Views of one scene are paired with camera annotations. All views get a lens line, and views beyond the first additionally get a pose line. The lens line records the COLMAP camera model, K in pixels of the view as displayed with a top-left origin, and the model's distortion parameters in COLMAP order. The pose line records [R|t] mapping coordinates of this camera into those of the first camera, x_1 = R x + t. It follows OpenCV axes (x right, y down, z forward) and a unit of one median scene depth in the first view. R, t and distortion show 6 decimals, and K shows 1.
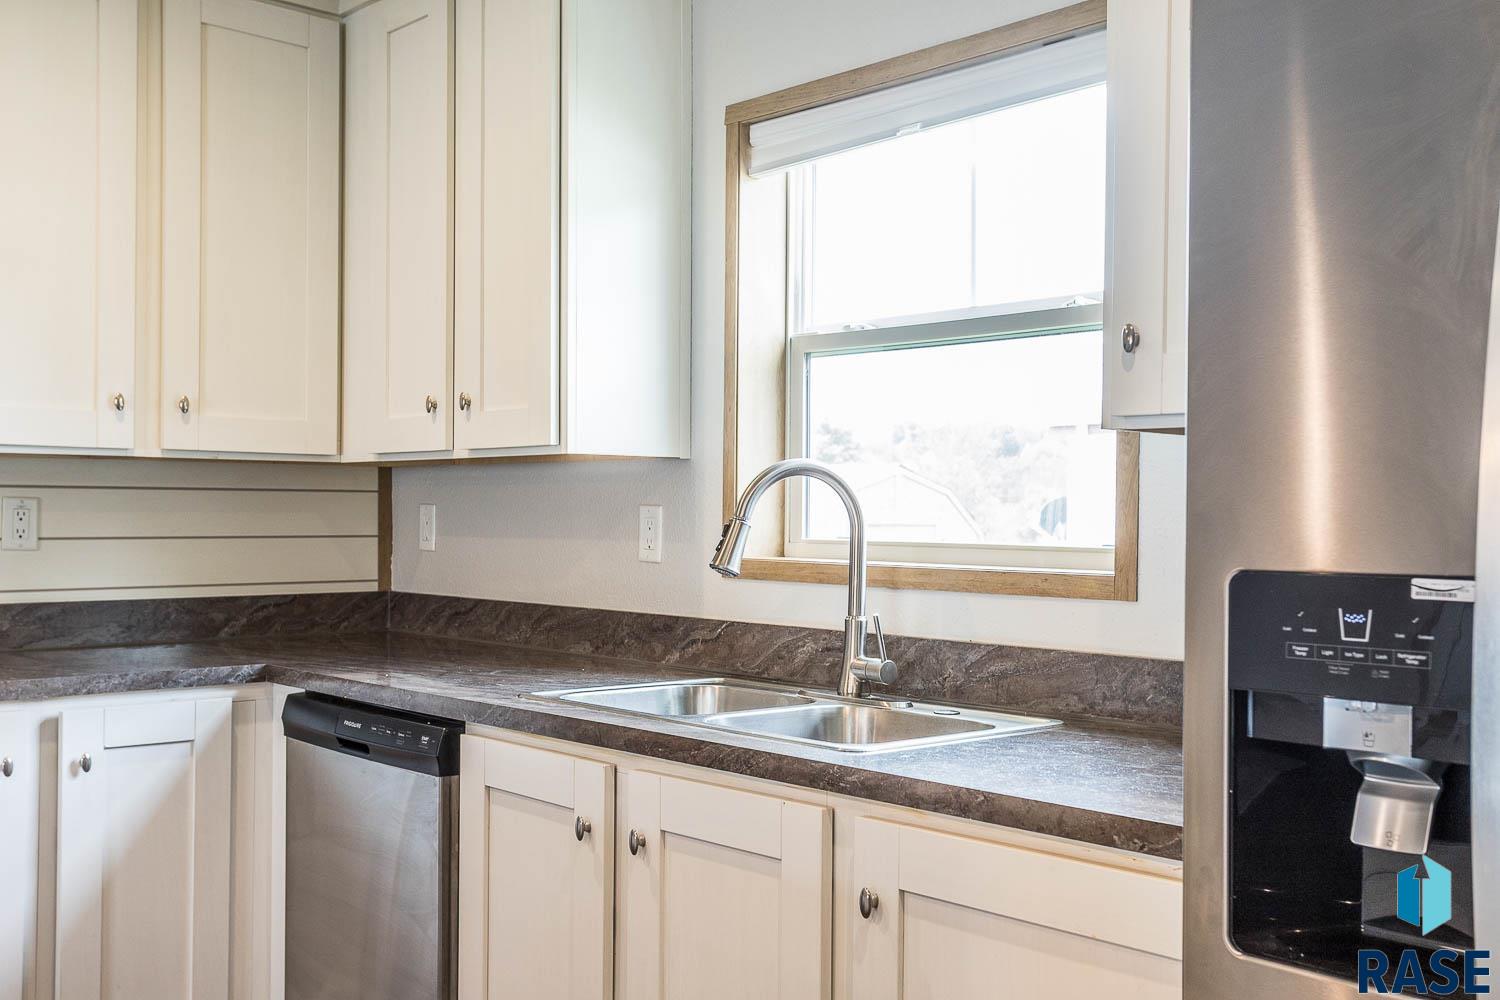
lens RADIAL K [[1540.0, 0, 747.3], [0, 1540.0, 501.8], [0, 0, 1]] dist [0.006294, 0.000000]
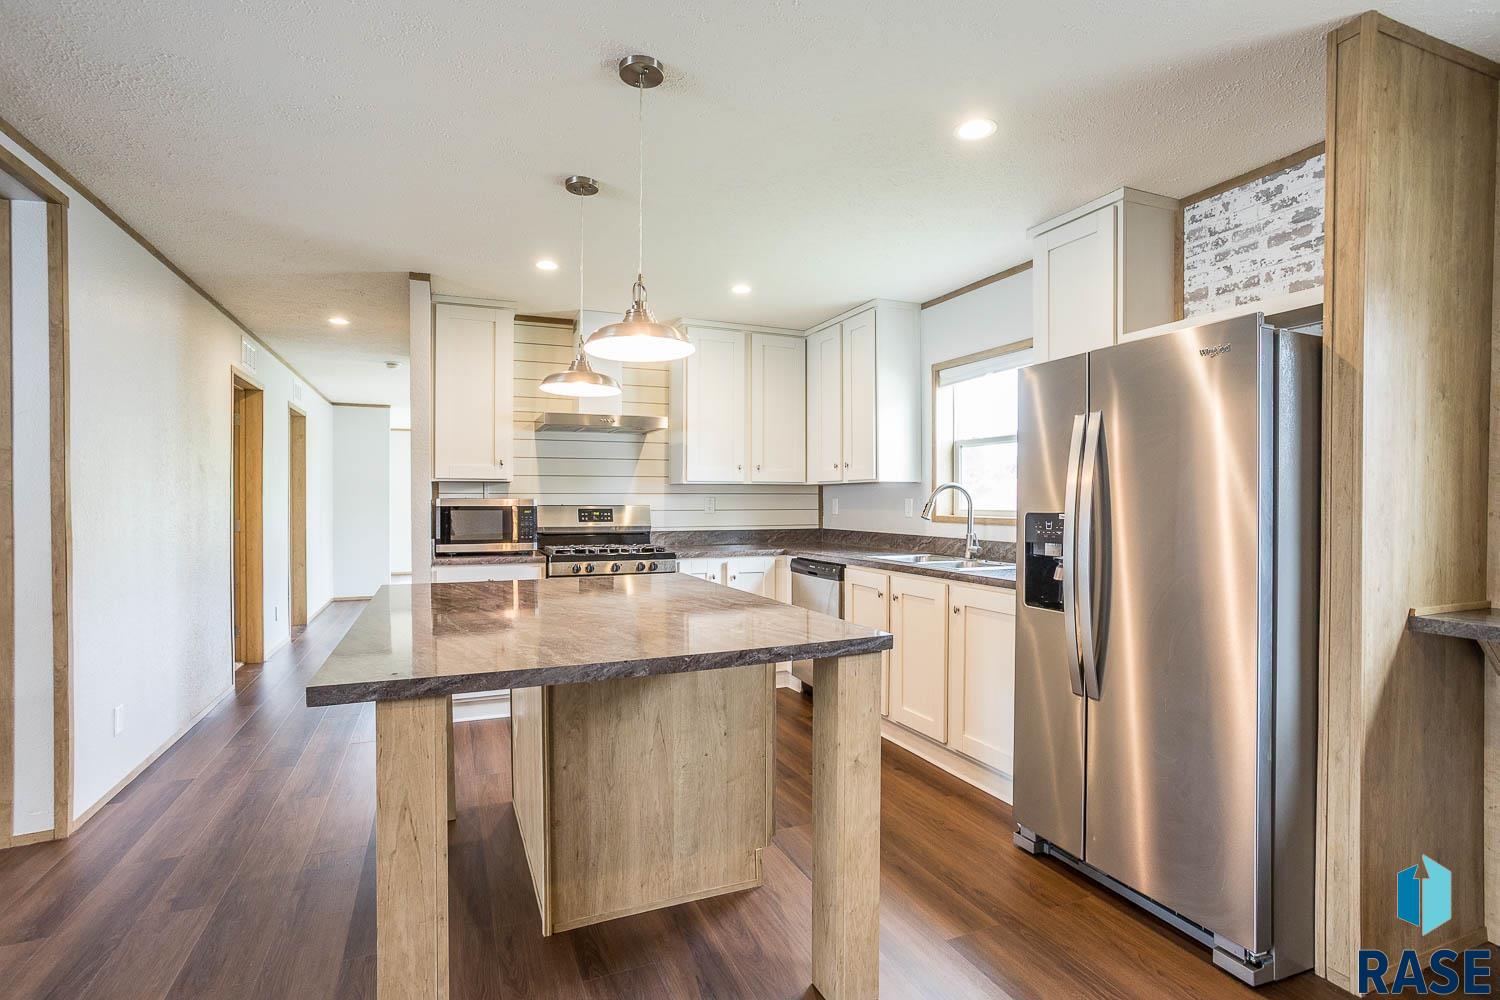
lens RADIAL K [[705.9, 0, 750.1], [0, 705.9, 501.8], [0, 0, 1]] dist [-0.008305, -0.000676]
pose [[0.947204, -0.005807, -0.320580, 0.093397], [0.008075, 0.999951, 0.005745, -0.001293], [0.320531, -0.008030, 0.947204, -0.431470]]
